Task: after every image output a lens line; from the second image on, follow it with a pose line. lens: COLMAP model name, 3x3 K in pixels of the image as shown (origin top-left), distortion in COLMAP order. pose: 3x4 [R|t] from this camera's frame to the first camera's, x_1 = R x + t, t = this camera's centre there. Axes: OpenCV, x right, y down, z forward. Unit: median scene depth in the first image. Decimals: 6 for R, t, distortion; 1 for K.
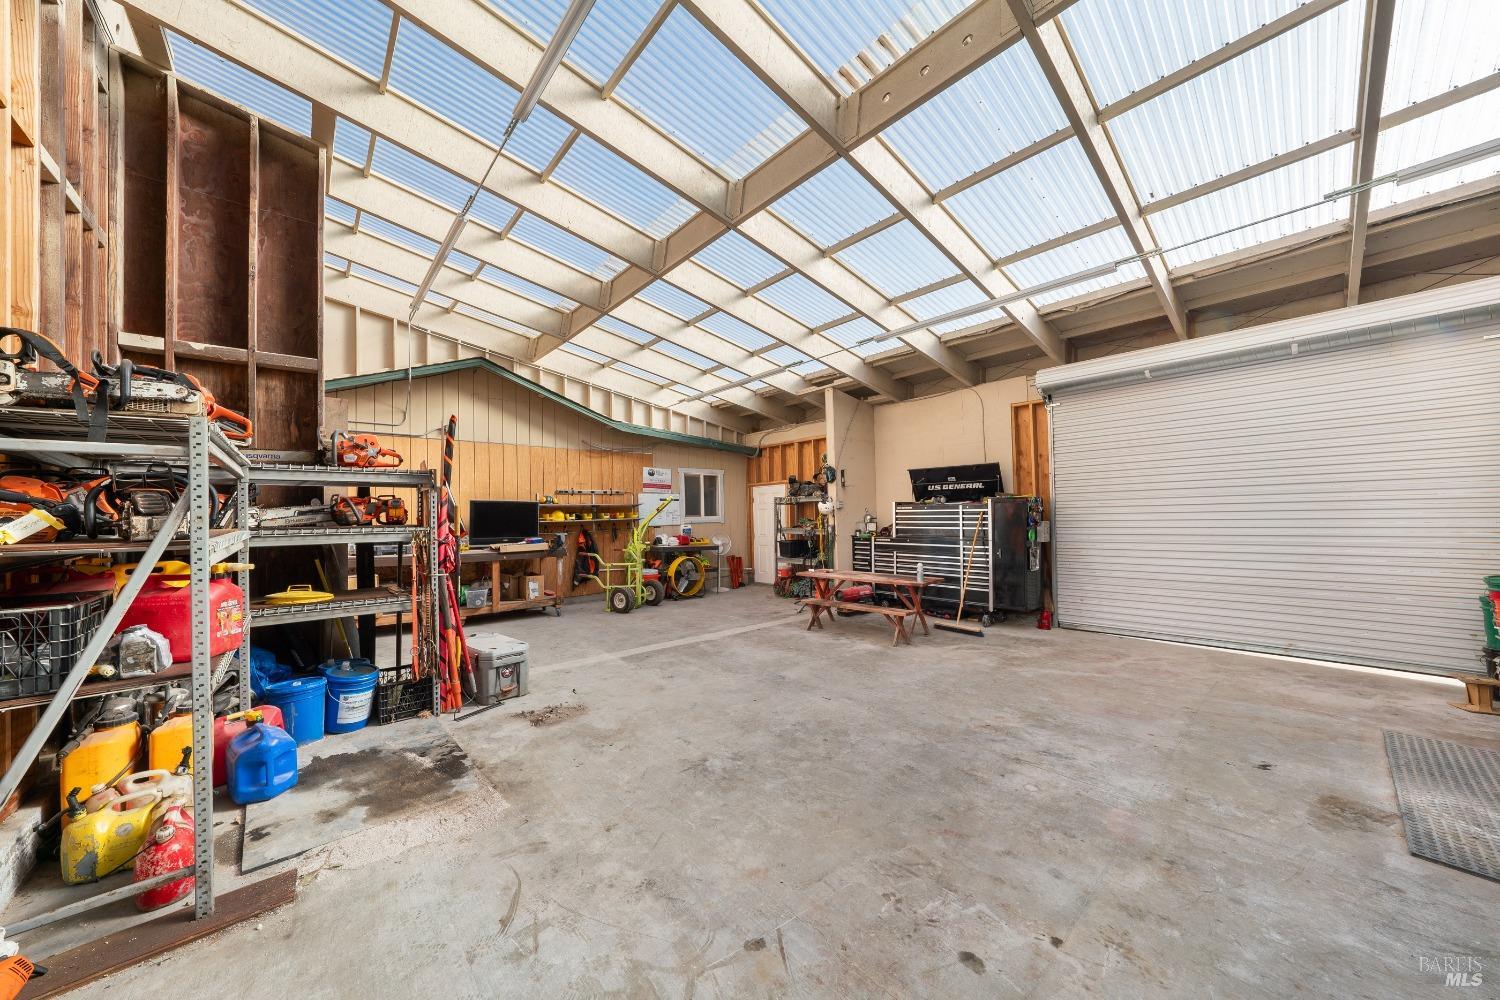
lens RADIAL K [[518.4, 0, 749.9], [0, 518.4, 503.4], [0, 0, 1]] dist [-0.013161, 0.000149]
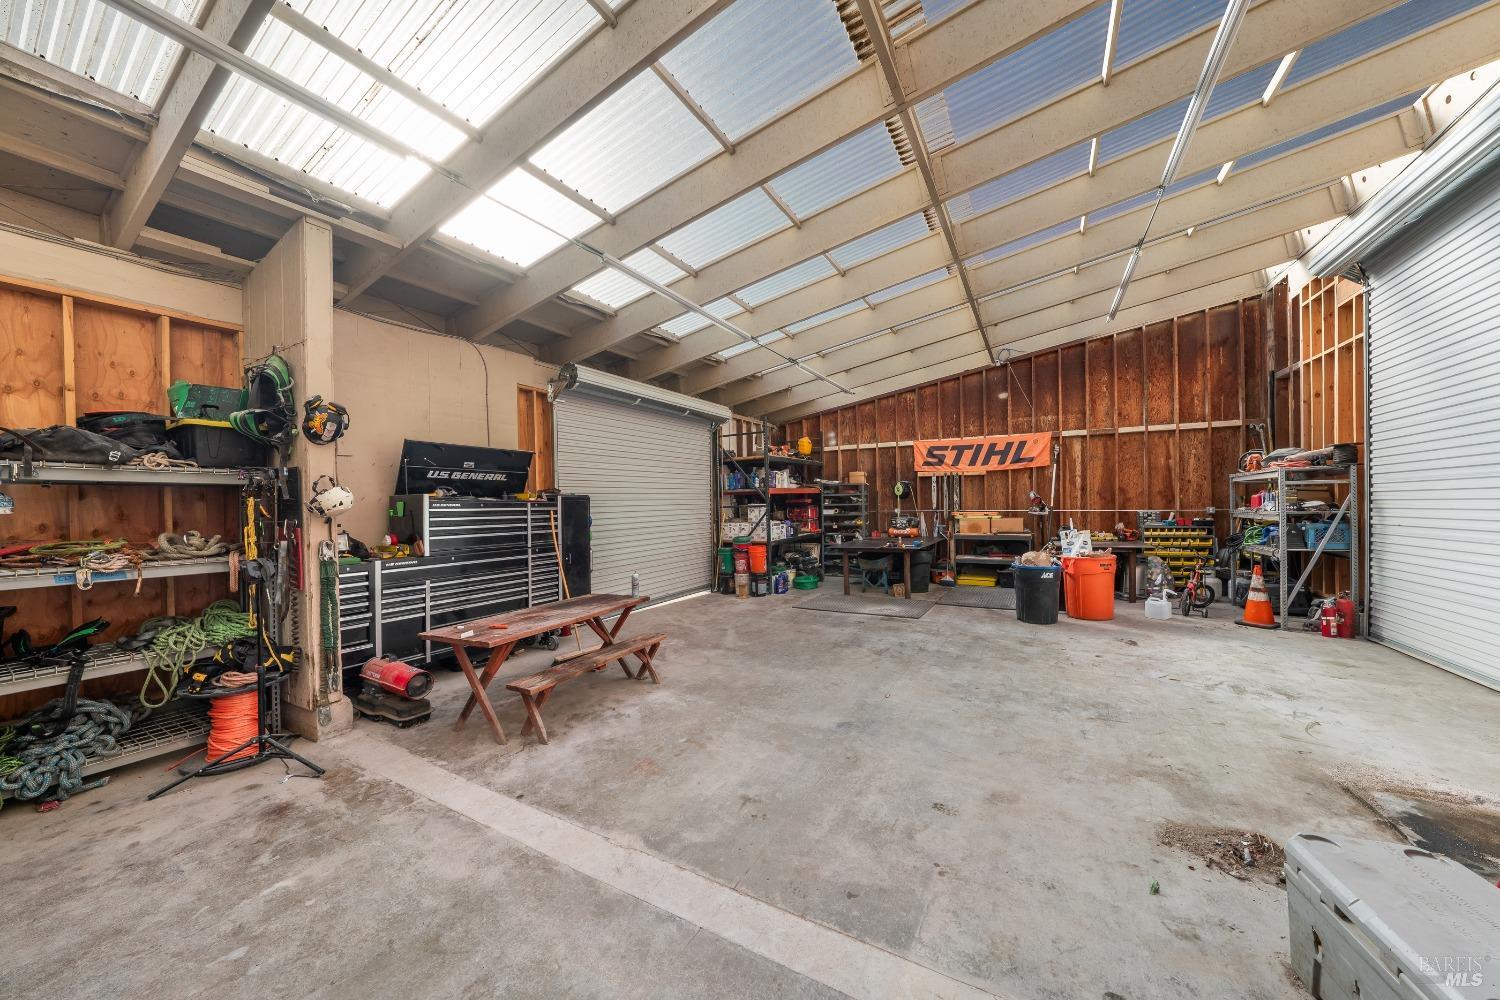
lens RADIAL K [[518.4, 0, 748.9], [0, 518.4, 502.5], [0, 0, 1]] dist [-0.013161, 0.000149]
pose [[-0.329596, 0.025860, 0.943768, -0.581036], [0.000296, 0.999628, -0.027287, 0.034207], [-0.944122, -0.008714, -0.329481, 1.322824]]
